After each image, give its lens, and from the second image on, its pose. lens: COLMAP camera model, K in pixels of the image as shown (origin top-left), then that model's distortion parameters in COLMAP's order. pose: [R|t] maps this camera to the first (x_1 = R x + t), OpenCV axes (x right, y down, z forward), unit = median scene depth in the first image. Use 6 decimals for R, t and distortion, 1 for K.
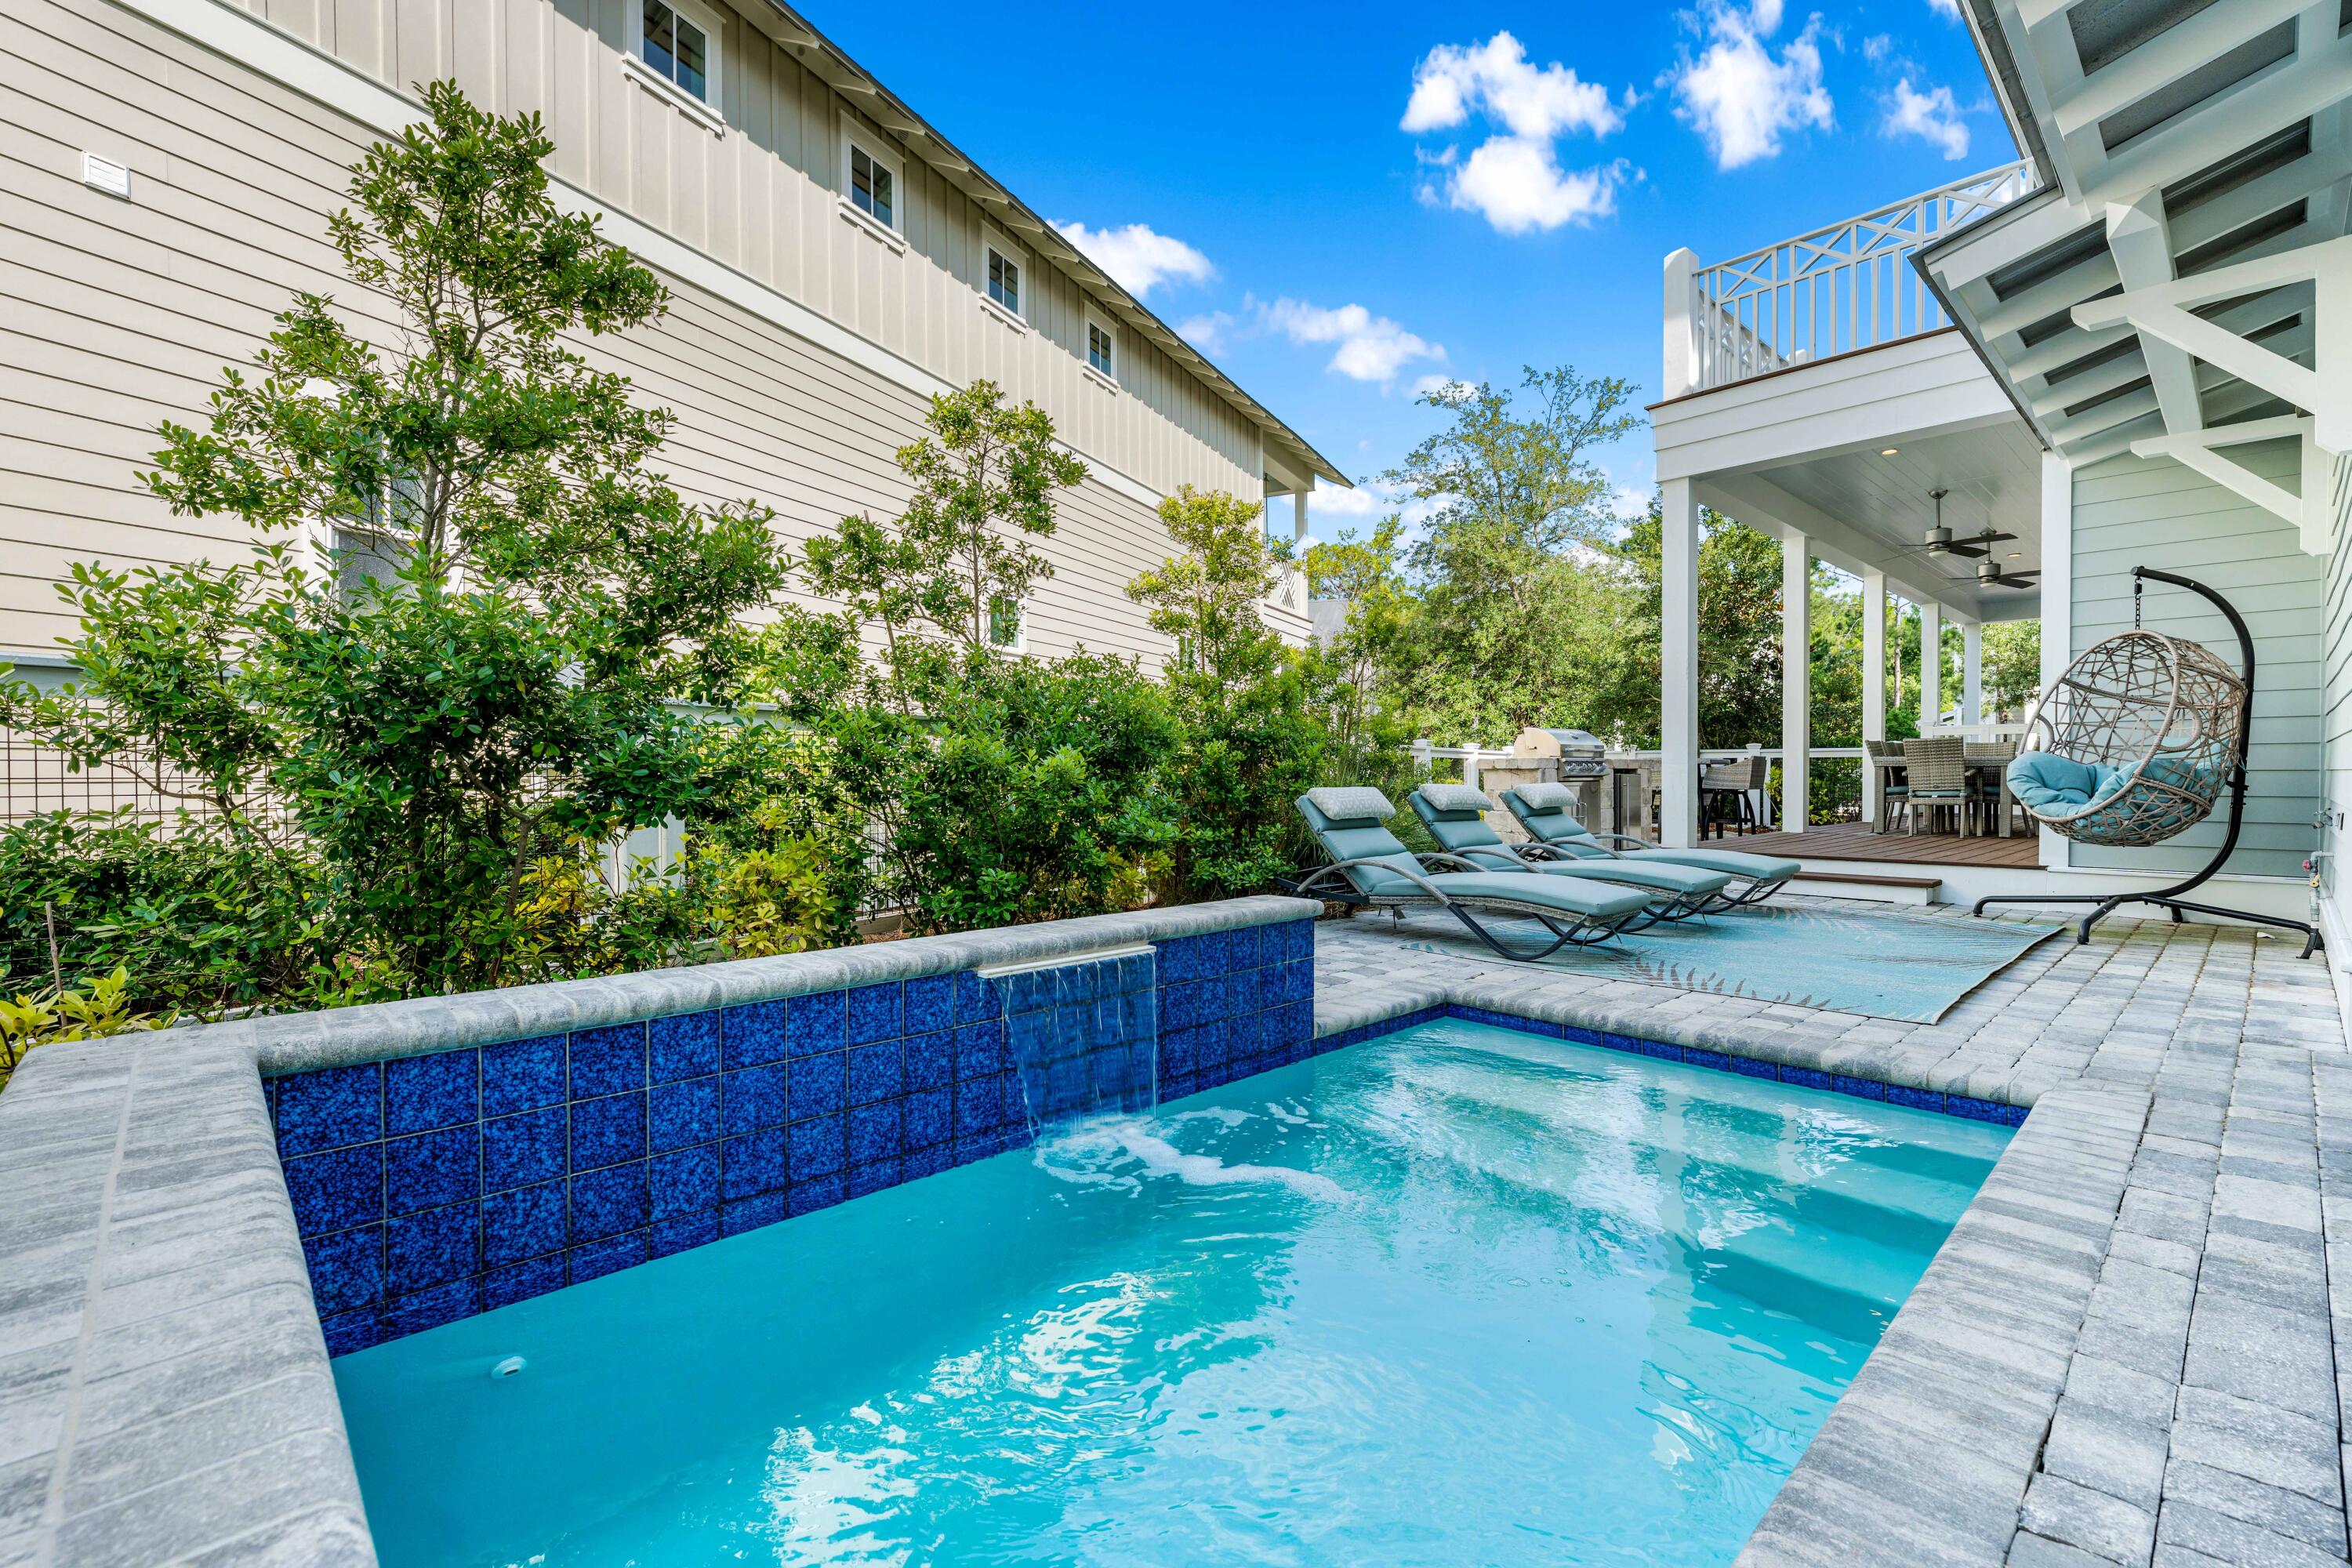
lens RADIAL K [[1037.3, 0, 1176.0], [0, 1037.3, 784.0], [0, 0, 1]] dist [-0.035523, 0.000155]
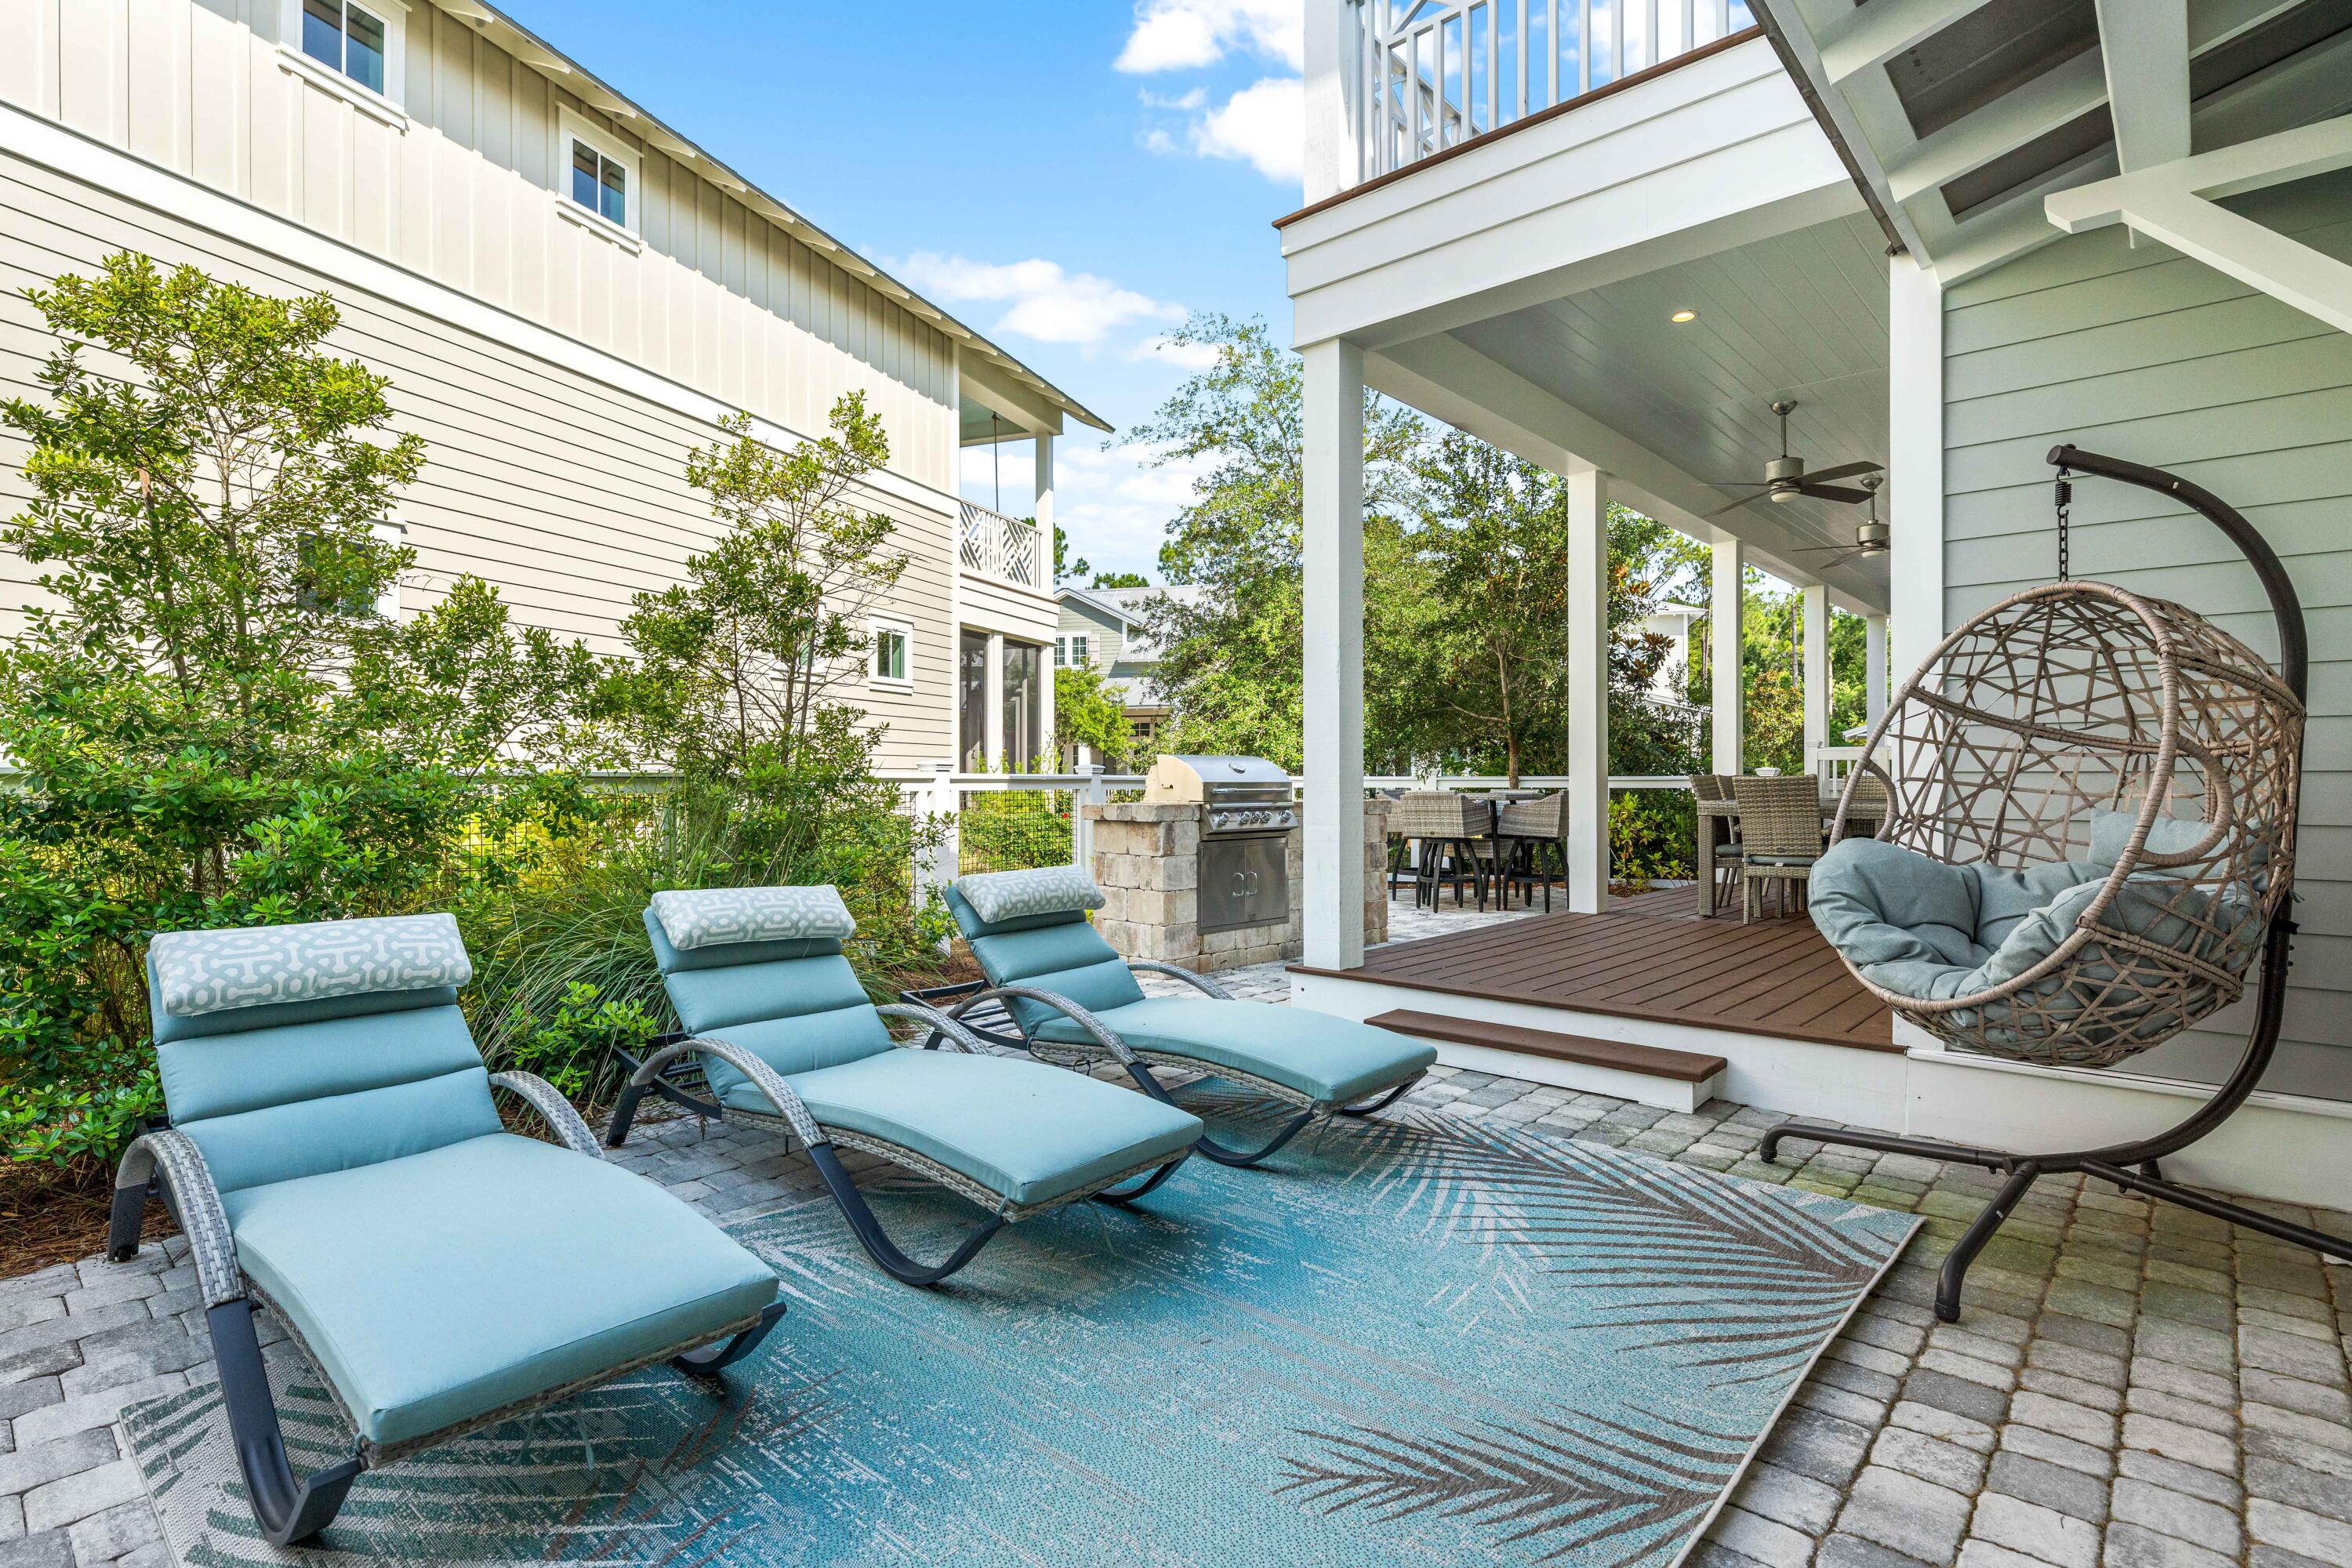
lens RADIAL K [[1156.6, 0, 1168.5], [0, 1156.6, 749.0], [0, 0, 1]] dist [0.000685, -0.035639]
pose [[0.995288, 0.003688, 0.096889, 0.333394], [0.000304, 0.999153, -0.041154, -0.035305], [-0.096958, 0.040990, 0.994444, 0.353323]]
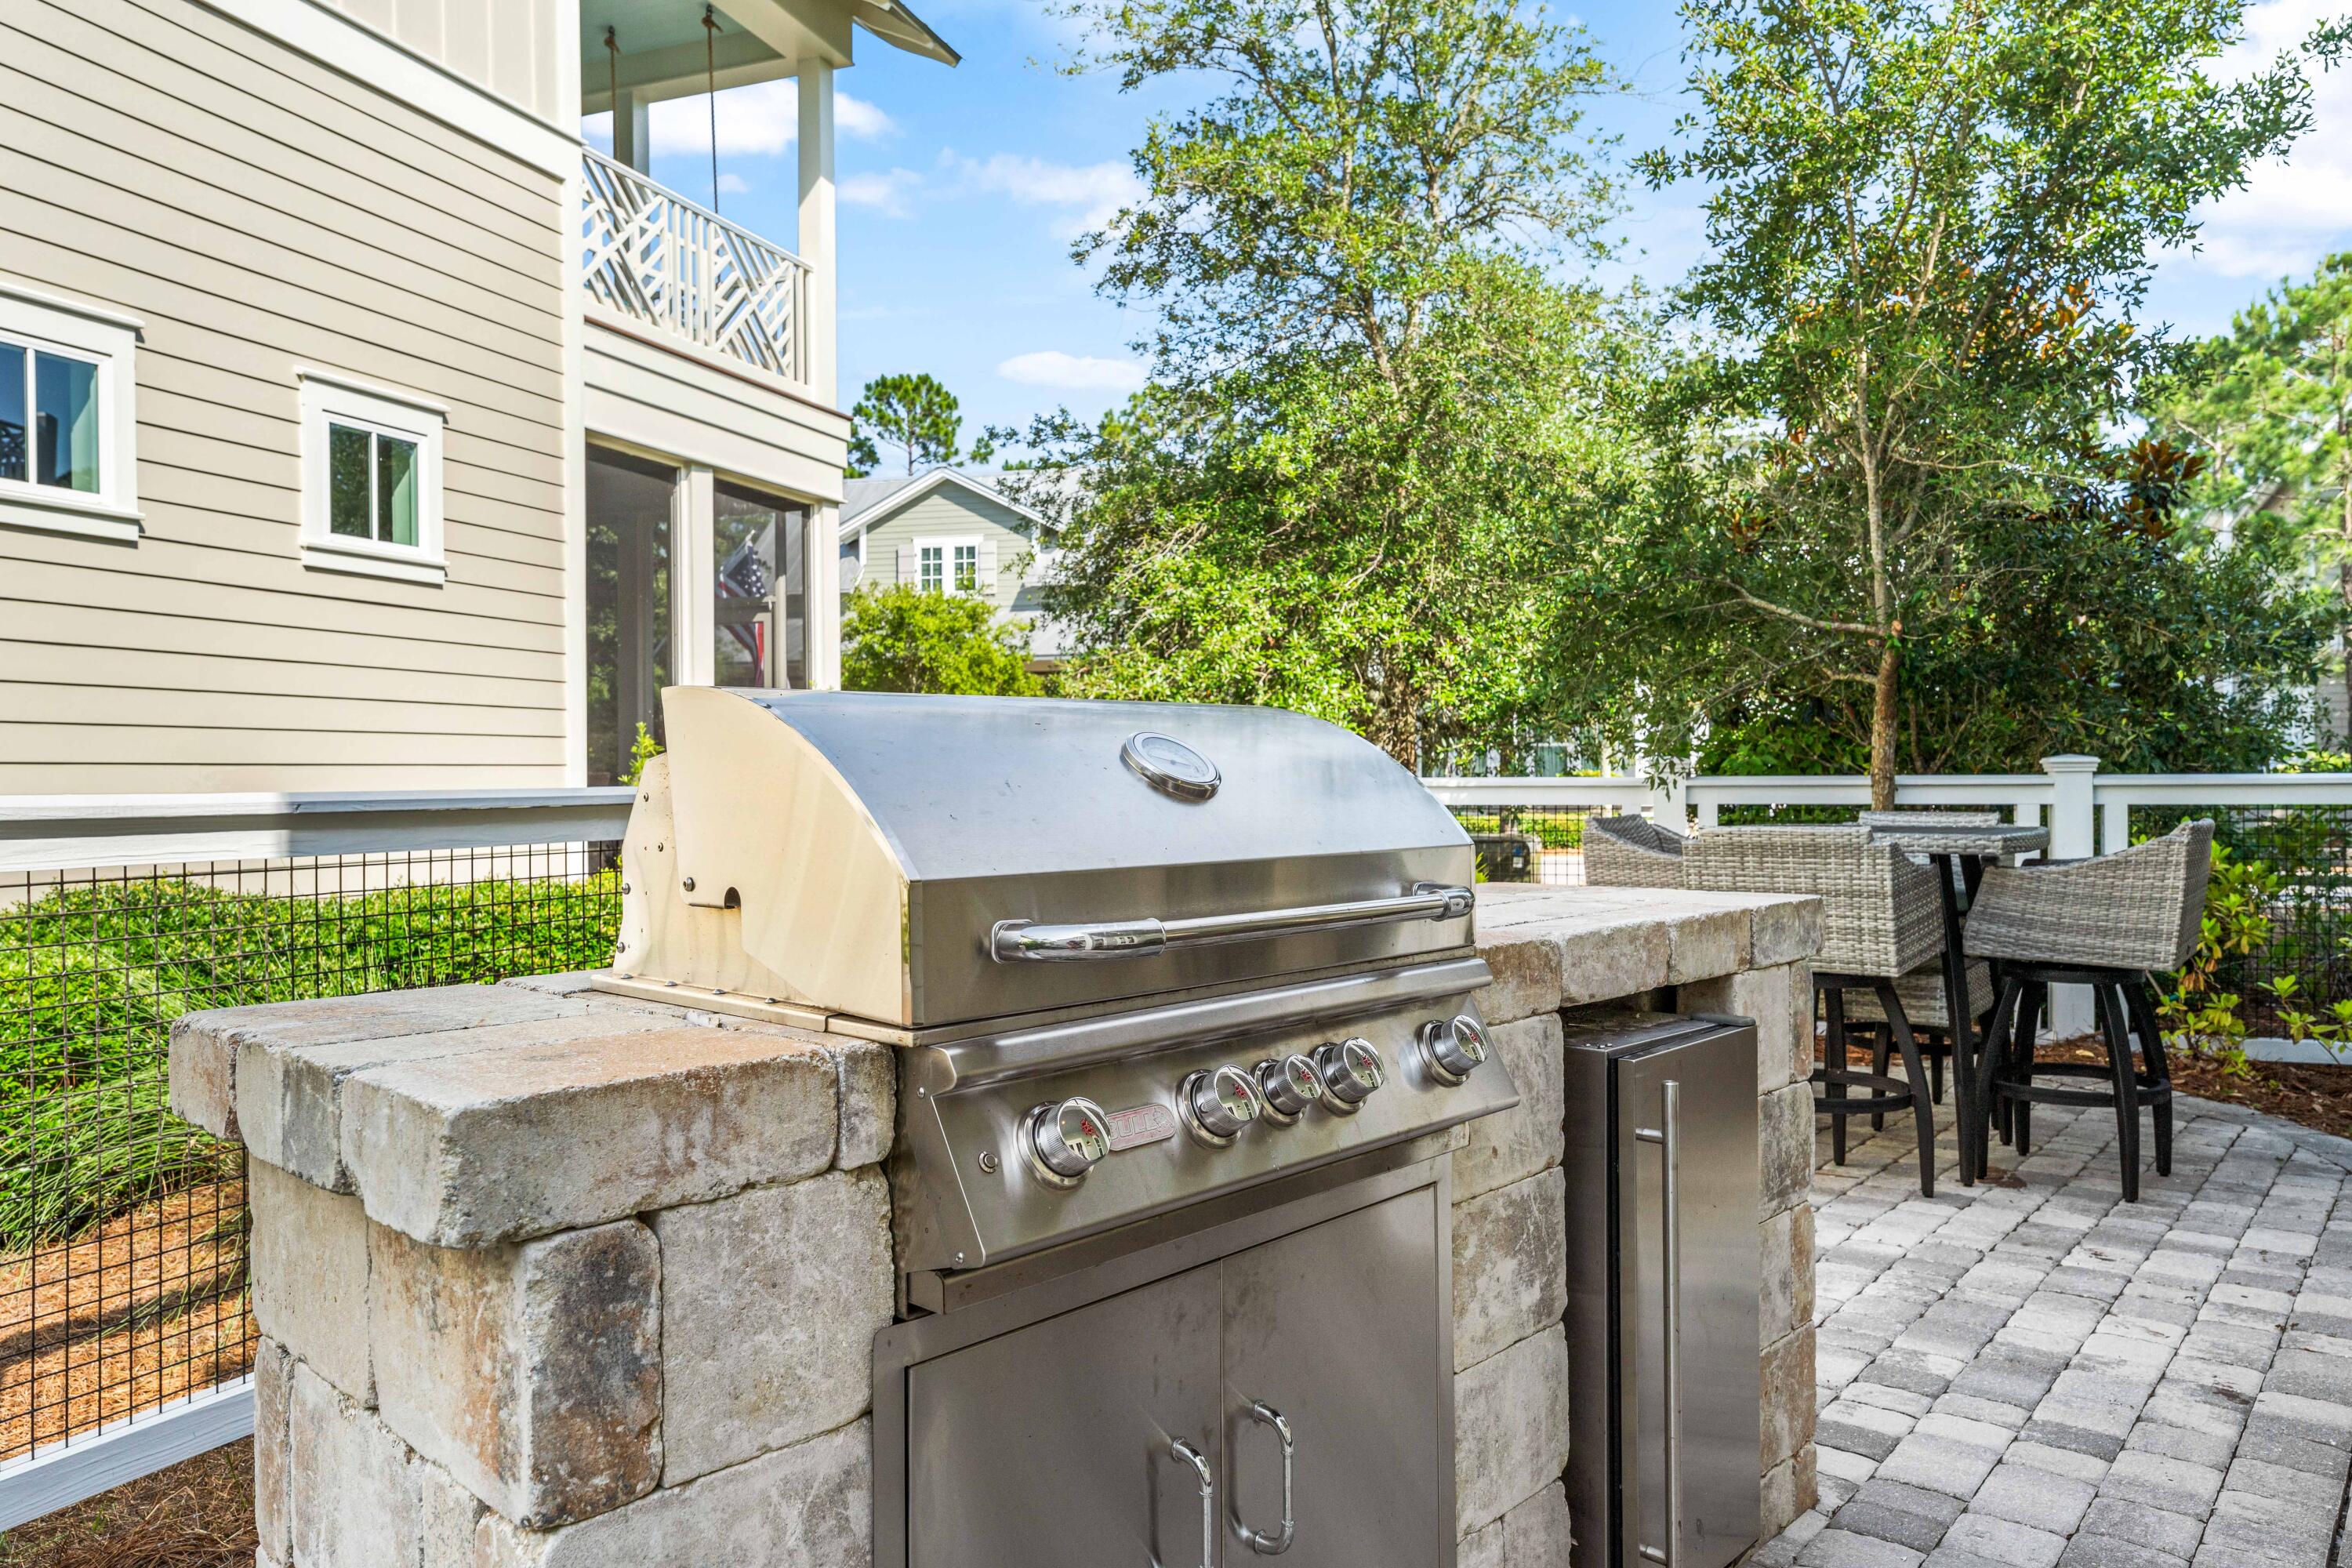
lens RADIAL K [[1651.2, 0, 1176.0], [0, 1651.2, 784.0], [0, 0, 1]] dist [0.000825, -0.000082]
pose [[0.991675, -0.005963, 0.128631, 0.443618], [0.007034, 0.999944, -0.007874, -0.051801], [-0.128577, 0.008713, 0.991661, 1.029107]]
